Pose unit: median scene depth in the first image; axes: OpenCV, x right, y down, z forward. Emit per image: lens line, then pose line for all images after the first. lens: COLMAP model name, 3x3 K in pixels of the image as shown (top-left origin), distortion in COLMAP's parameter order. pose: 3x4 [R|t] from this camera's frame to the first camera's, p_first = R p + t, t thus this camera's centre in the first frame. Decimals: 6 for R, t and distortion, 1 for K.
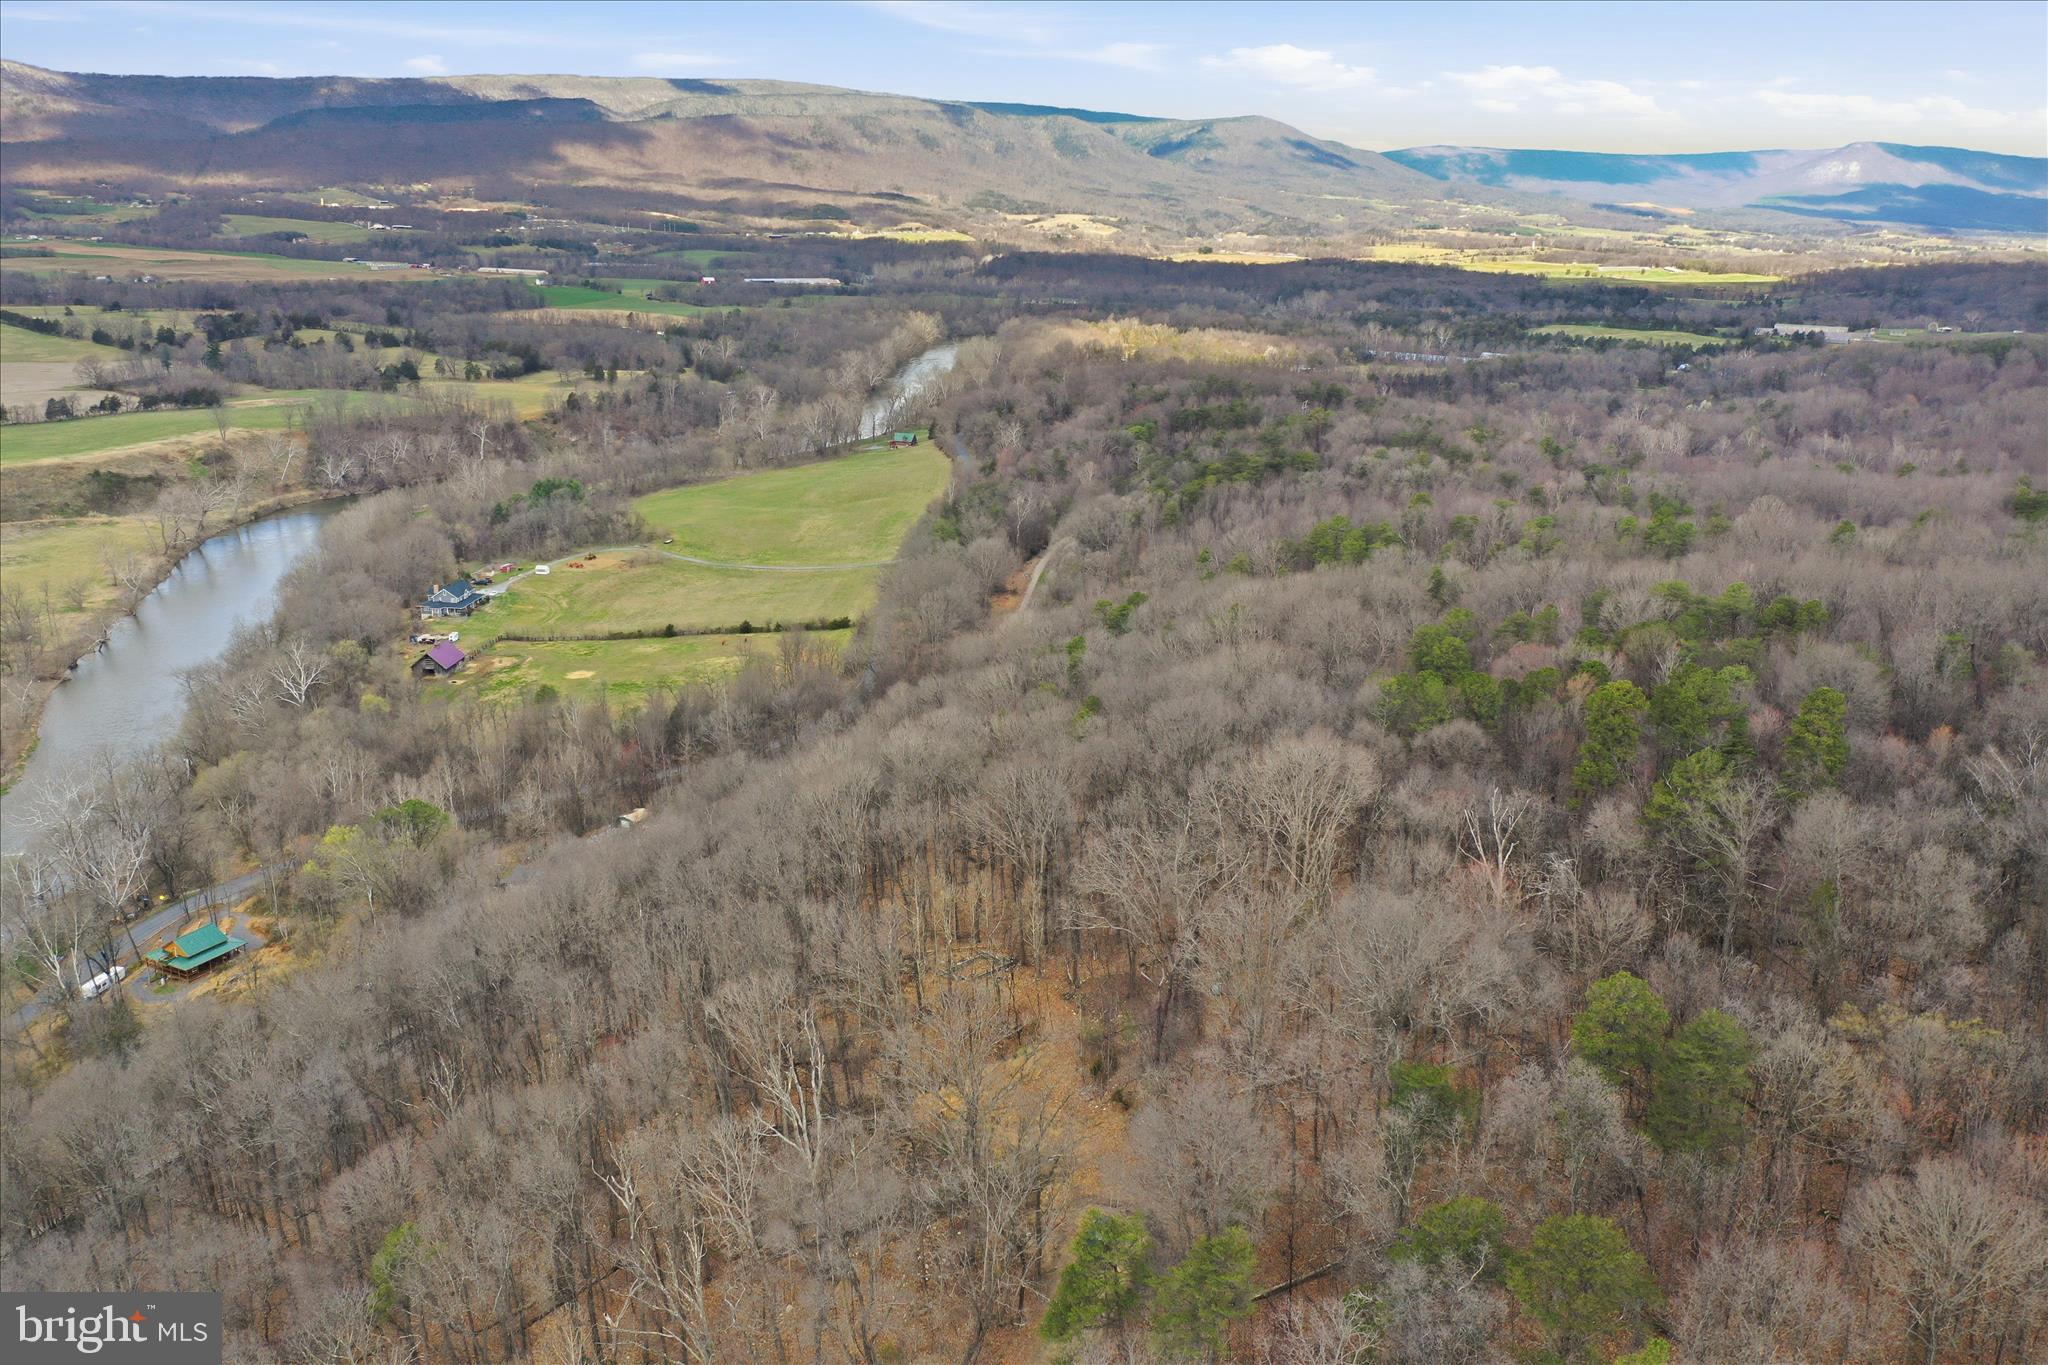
lens RADIAL K [[1632.9, 0, 1016.6], [0, 1632.9, 686.7], [0, 0, 1]] dist [0.001892, -0.002304]
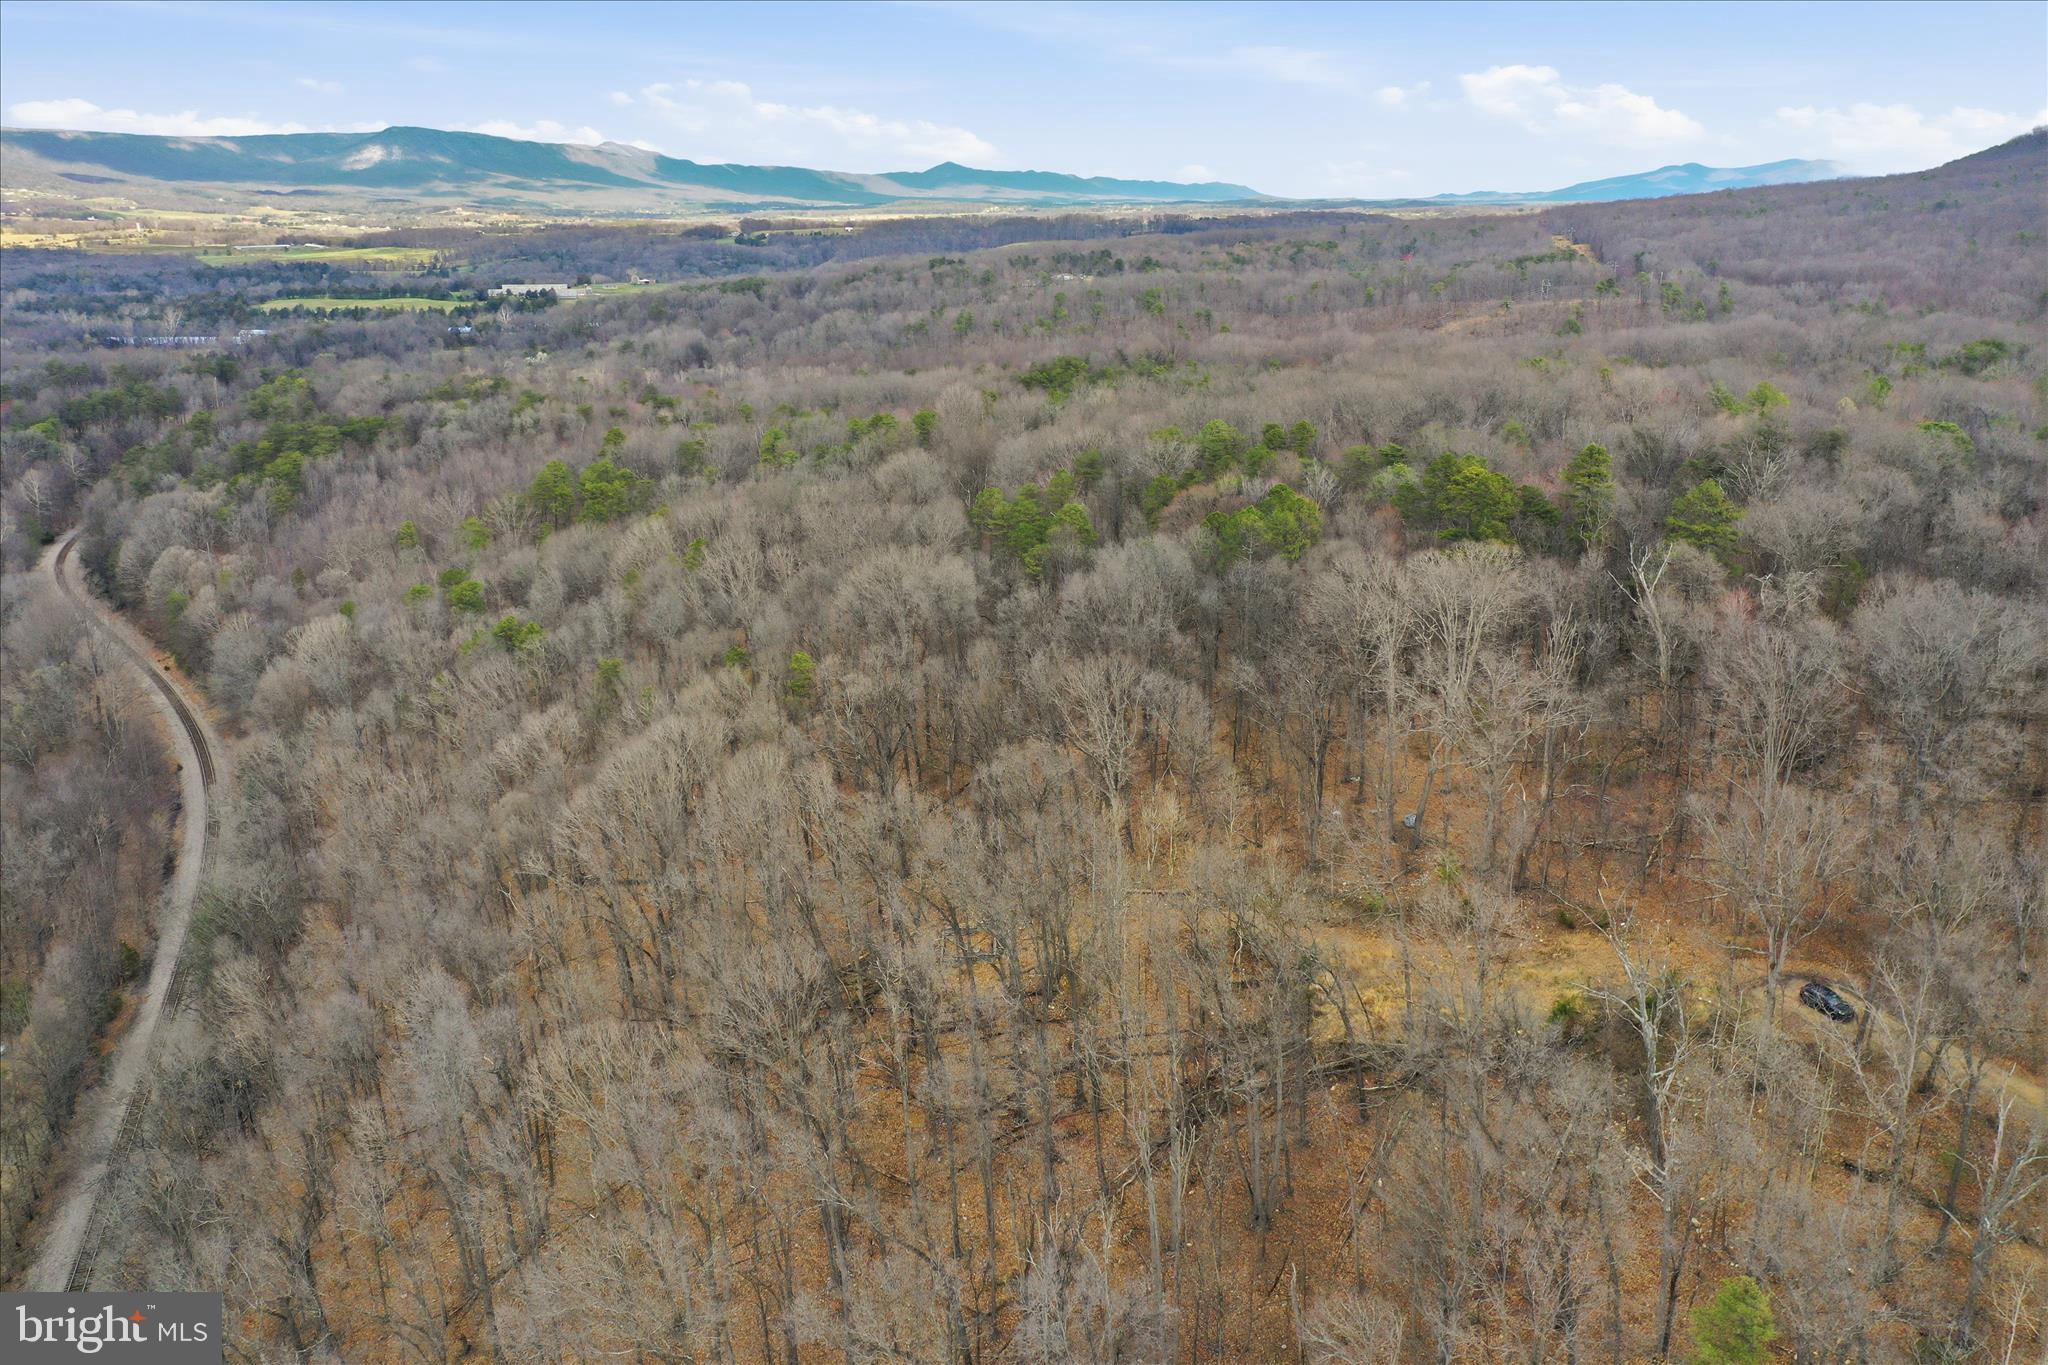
lens RADIAL K [[1632.9, 0, 1020.9], [0, 1632.9, 678.7], [0, 0, 1]] dist [0.001892, -0.002304]
pose [[0.676537, -0.221706, 0.702242, -0.130045], [0.220293, 0.970866, 0.094284, -0.007502], [-0.702687, 0.090912, 0.705667, 0.087155]]
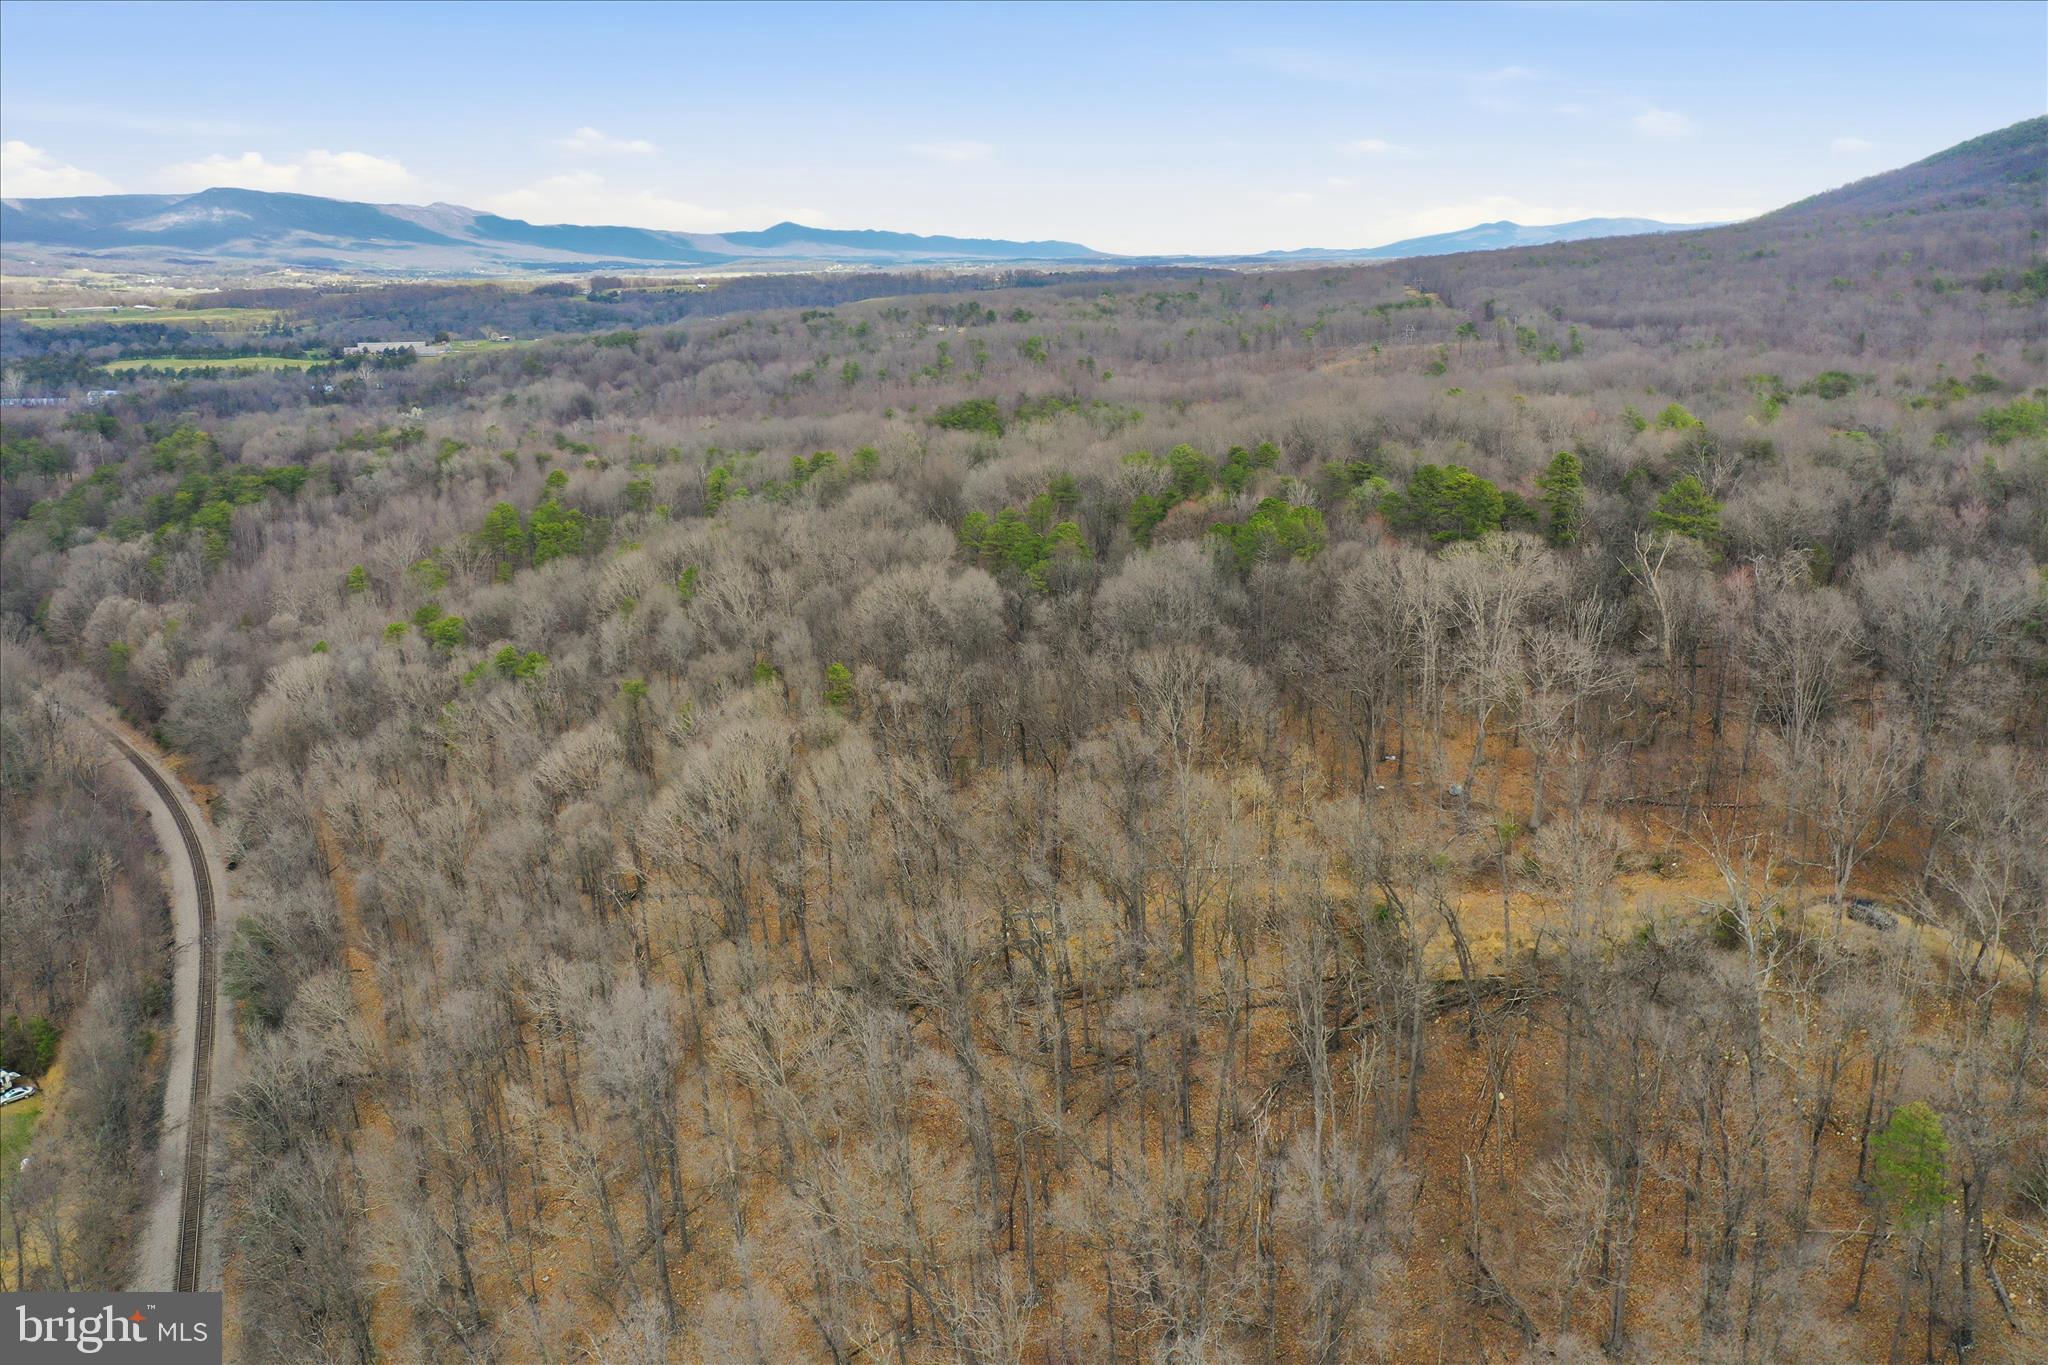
lens RADIAL K [[1632.9, 0, 1018.5], [0, 1632.9, 680.7], [0, 0, 1]] dist [0.001892, -0.002304]
pose [[0.602058, -0.217359, 0.768298, -0.157203], [0.241780, 0.966687, 0.084021, -0.007516], [-0.760966, 0.135173, 0.634554, 0.099190]]
